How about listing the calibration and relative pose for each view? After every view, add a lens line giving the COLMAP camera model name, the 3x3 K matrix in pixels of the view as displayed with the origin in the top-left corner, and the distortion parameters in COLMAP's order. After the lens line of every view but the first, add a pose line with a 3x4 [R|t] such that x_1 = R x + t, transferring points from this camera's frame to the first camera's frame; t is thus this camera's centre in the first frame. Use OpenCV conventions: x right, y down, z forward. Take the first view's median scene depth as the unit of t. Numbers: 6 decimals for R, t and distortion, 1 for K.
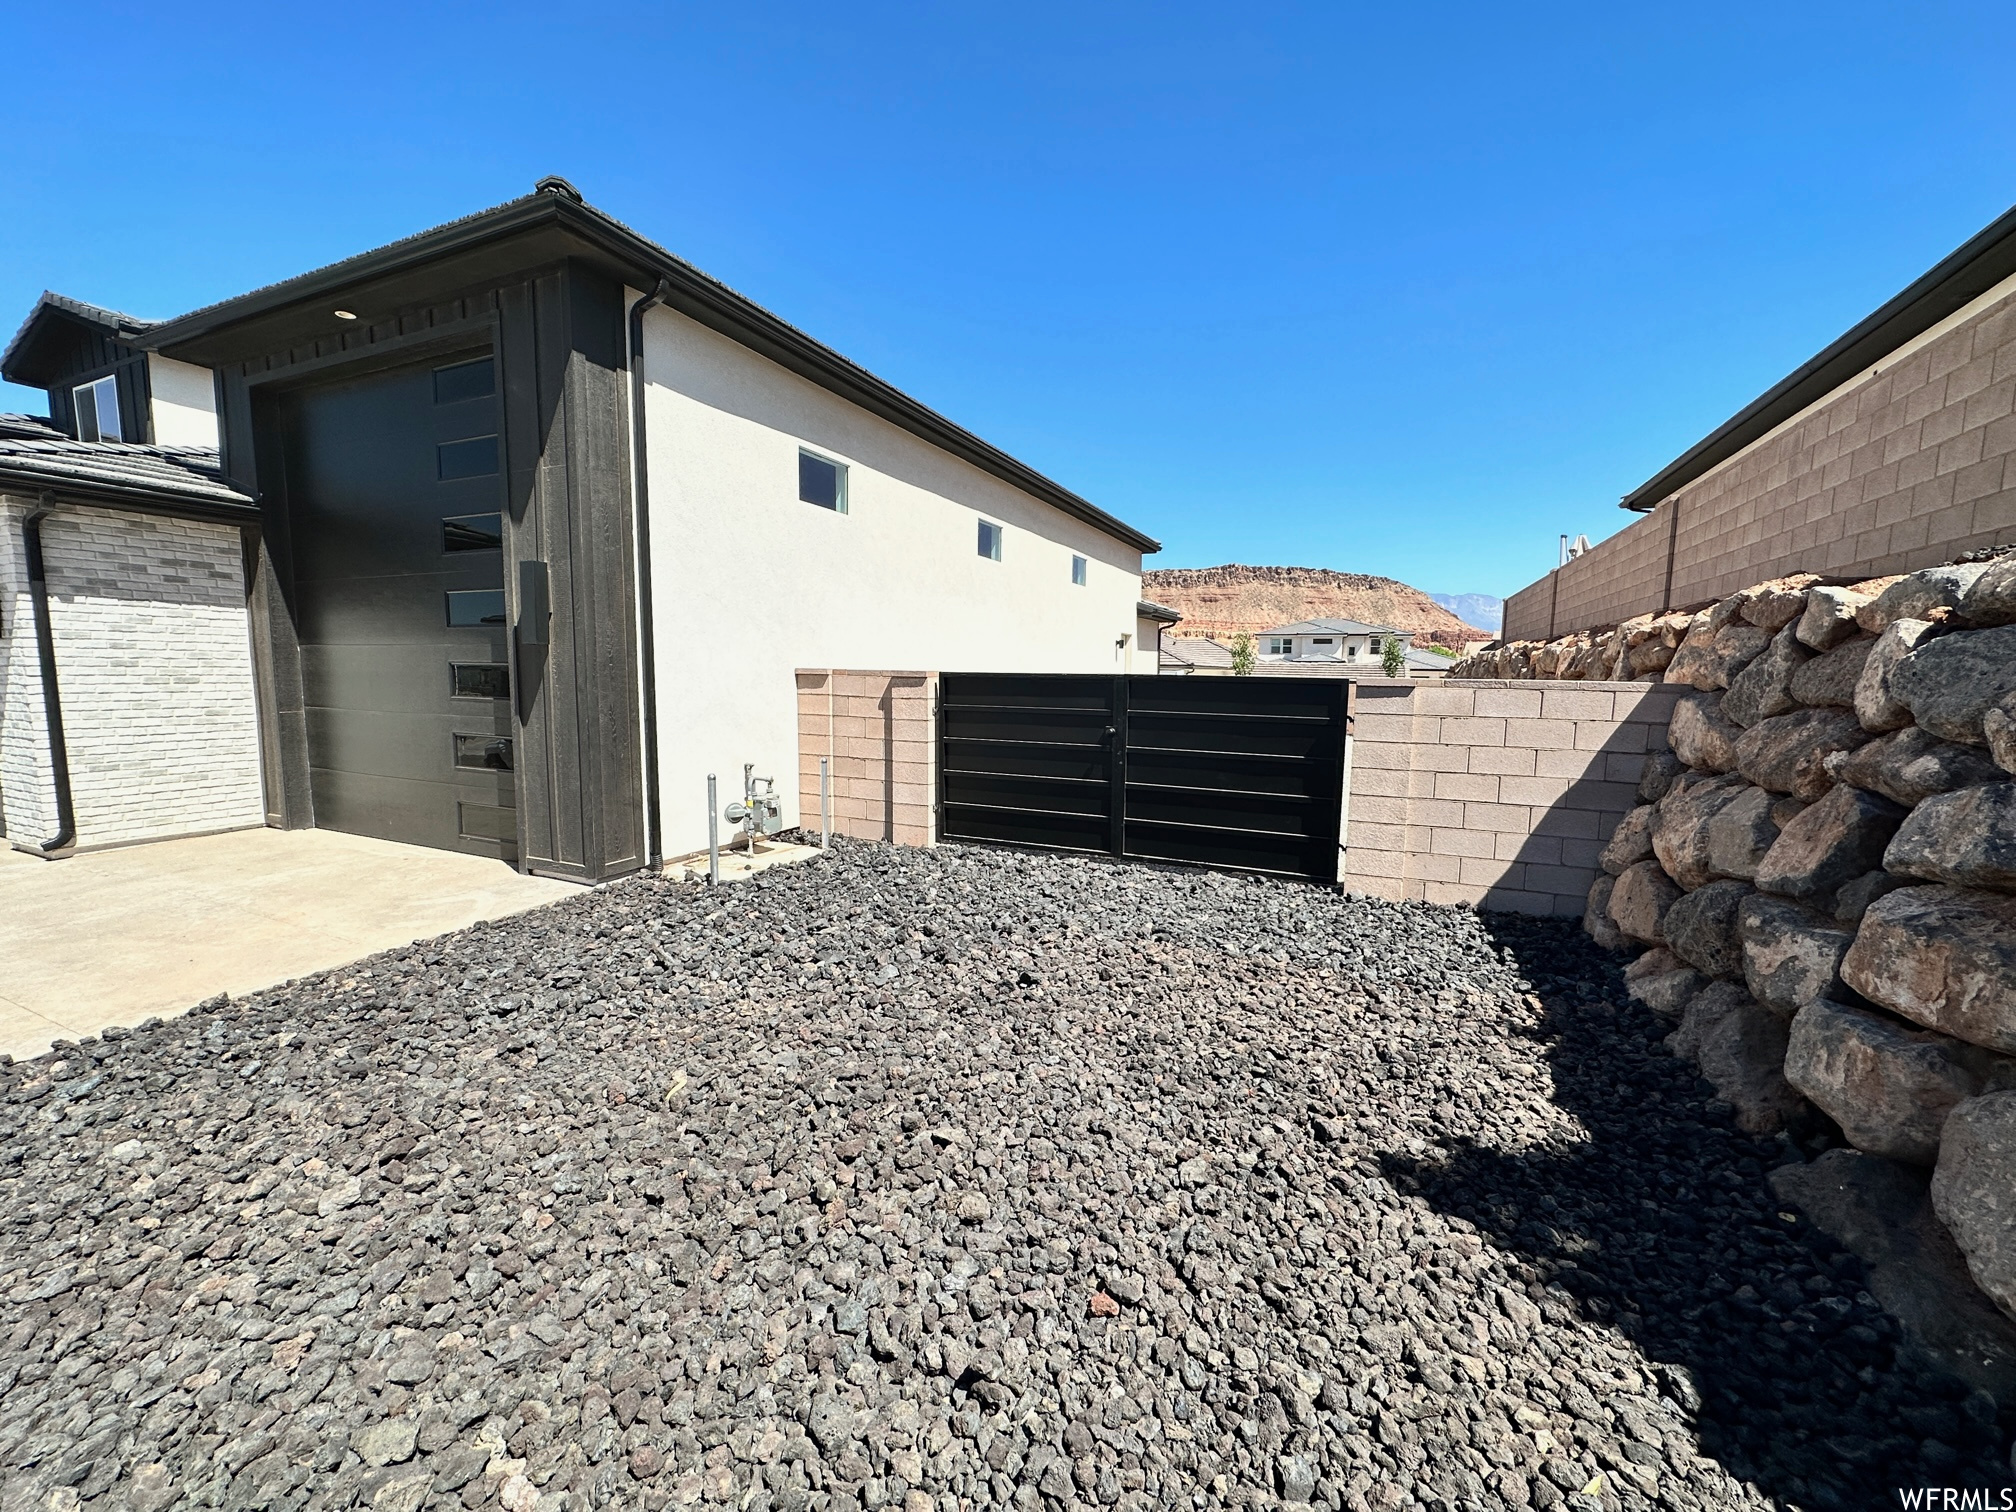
lens RADIAL K [[805.6, 0, 1007.8], [0, 805.6, 757.0], [0, 0, 1]] dist [-0.000833, 0.000350]
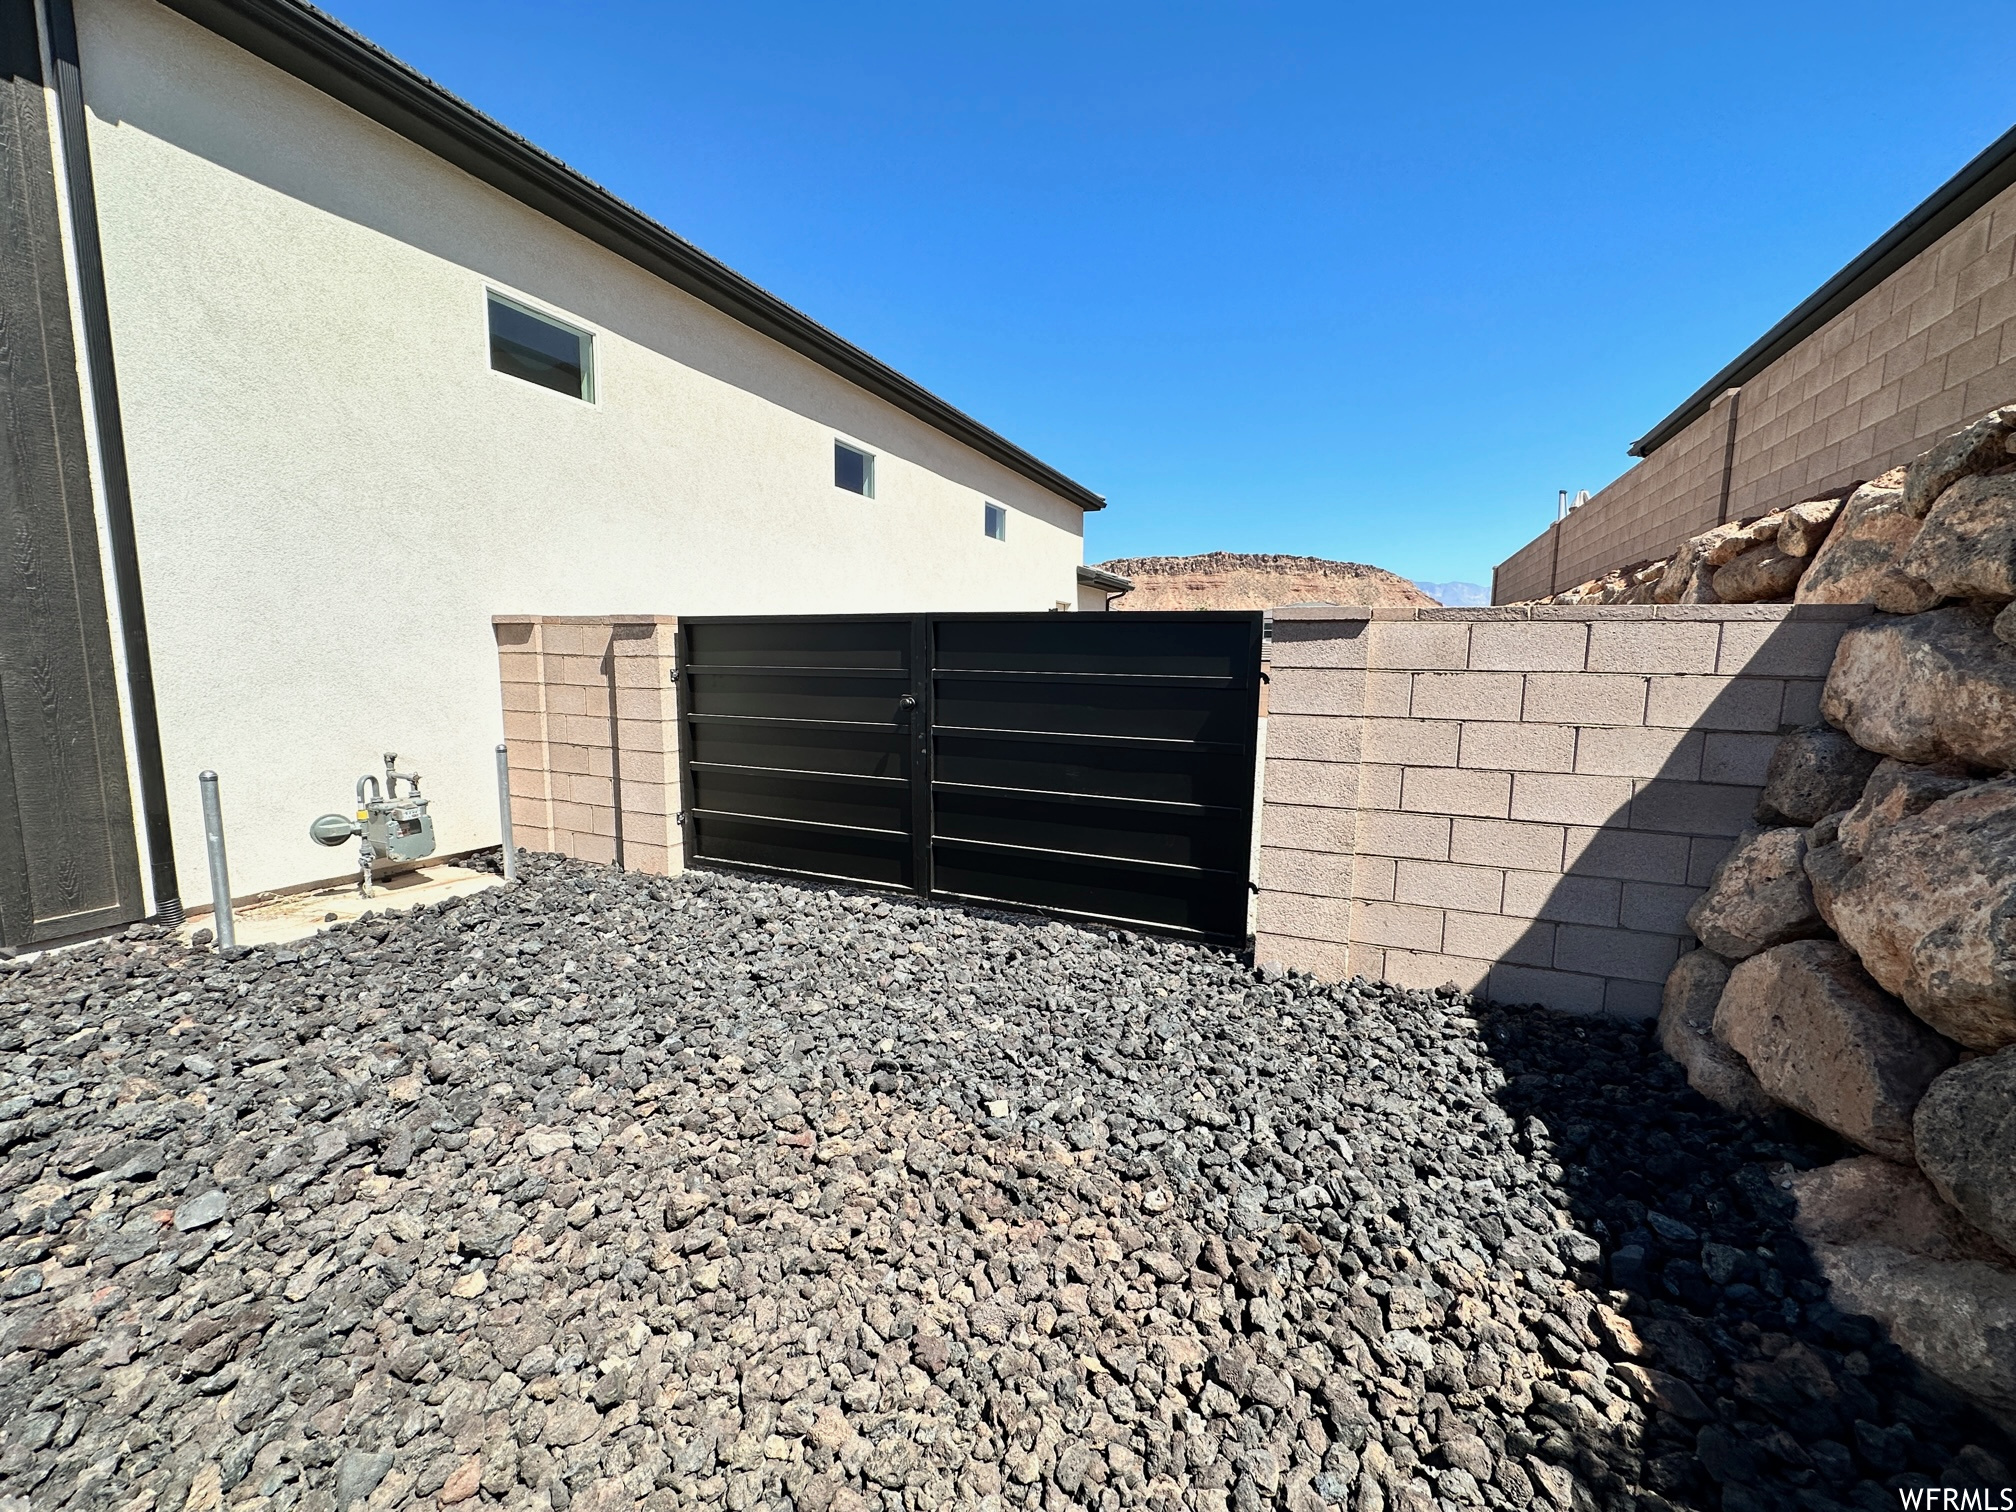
lens RADIAL K [[805.6, 0, 1008.1], [0, 805.6, 758.2], [0, 0, 1]] dist [-0.000833, 0.000350]
pose [[0.999876, -0.002159, 0.015602, 0.217048], [0.001911, 0.999872, 0.015913, 0.002953], [-0.015635, -0.015881, 0.999752, 0.387374]]
